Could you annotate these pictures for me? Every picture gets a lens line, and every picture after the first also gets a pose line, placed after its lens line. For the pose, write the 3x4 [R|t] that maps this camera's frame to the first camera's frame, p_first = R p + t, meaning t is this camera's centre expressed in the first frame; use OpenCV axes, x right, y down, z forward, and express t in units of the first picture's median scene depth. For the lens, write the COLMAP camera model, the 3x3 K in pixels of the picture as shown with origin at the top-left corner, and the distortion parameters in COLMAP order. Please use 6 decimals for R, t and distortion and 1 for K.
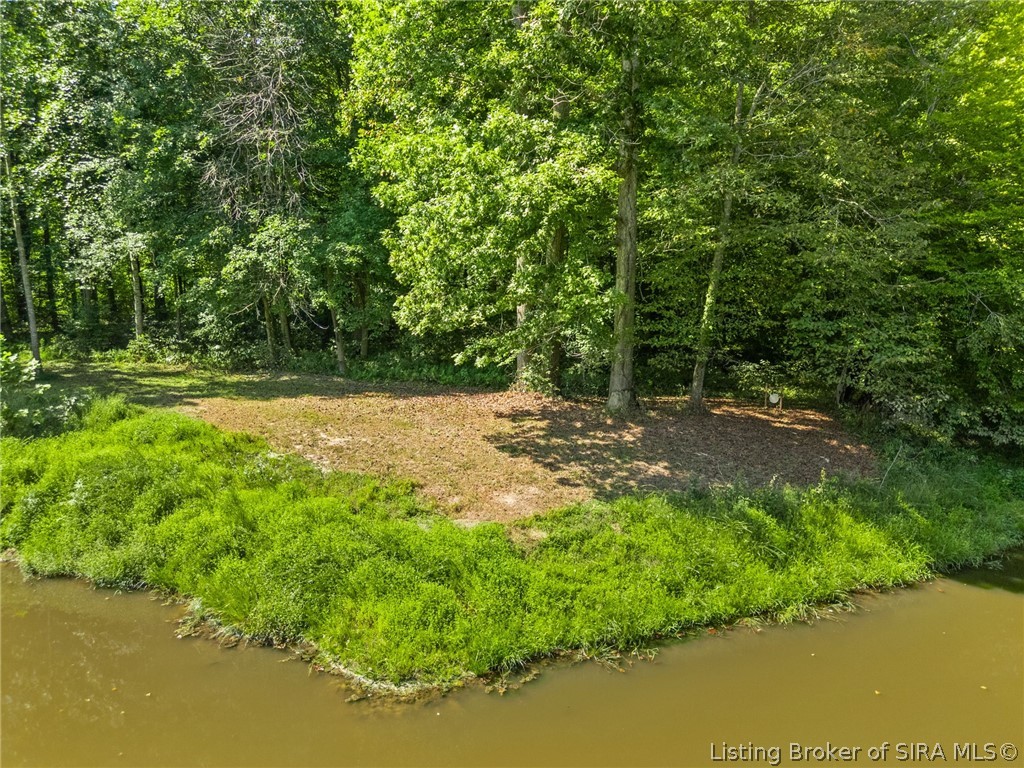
lens RADIAL K [[753.7, 0, 511.1], [0, 753.7, 380.4], [0, 0, 1]] dist [0.036795, -0.021580]
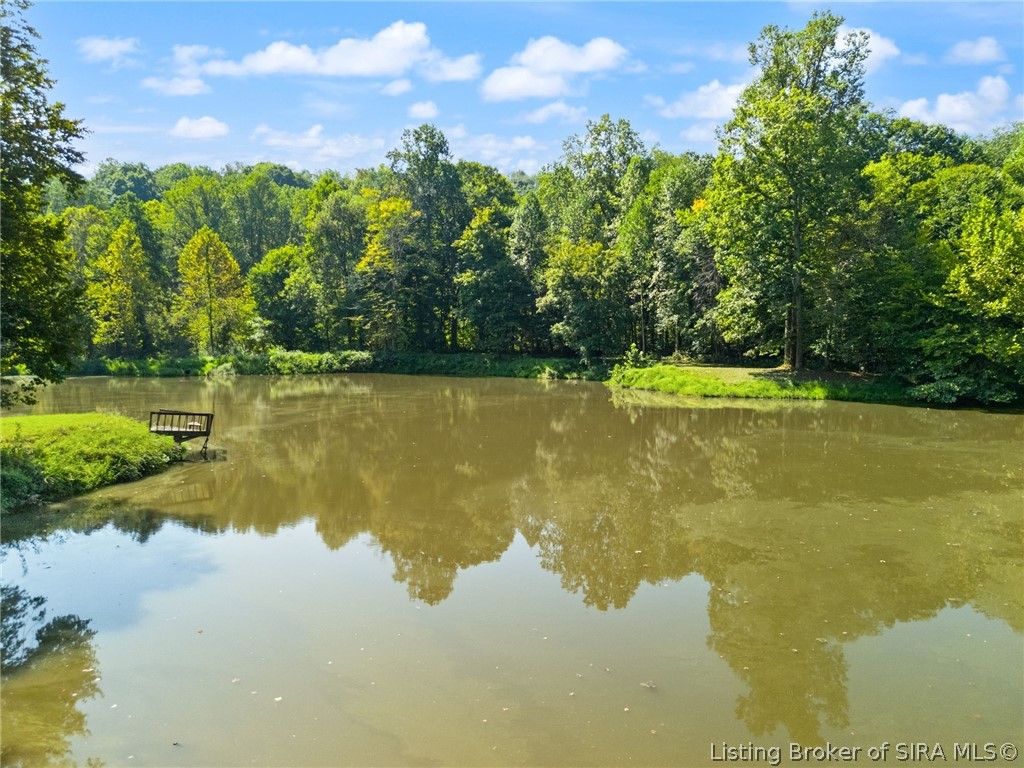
lens RADIAL K [[753.7, 0, 513.2], [0, 753.7, 392.1], [0, 0, 1]] dist [0.036795, -0.021580]
pose [[0.730642, 0.044246, -0.681325, 1.187278], [-0.090749, 0.995337, -0.032680, 0.289969], [0.676703, 0.085707, 0.731251, -1.741149]]
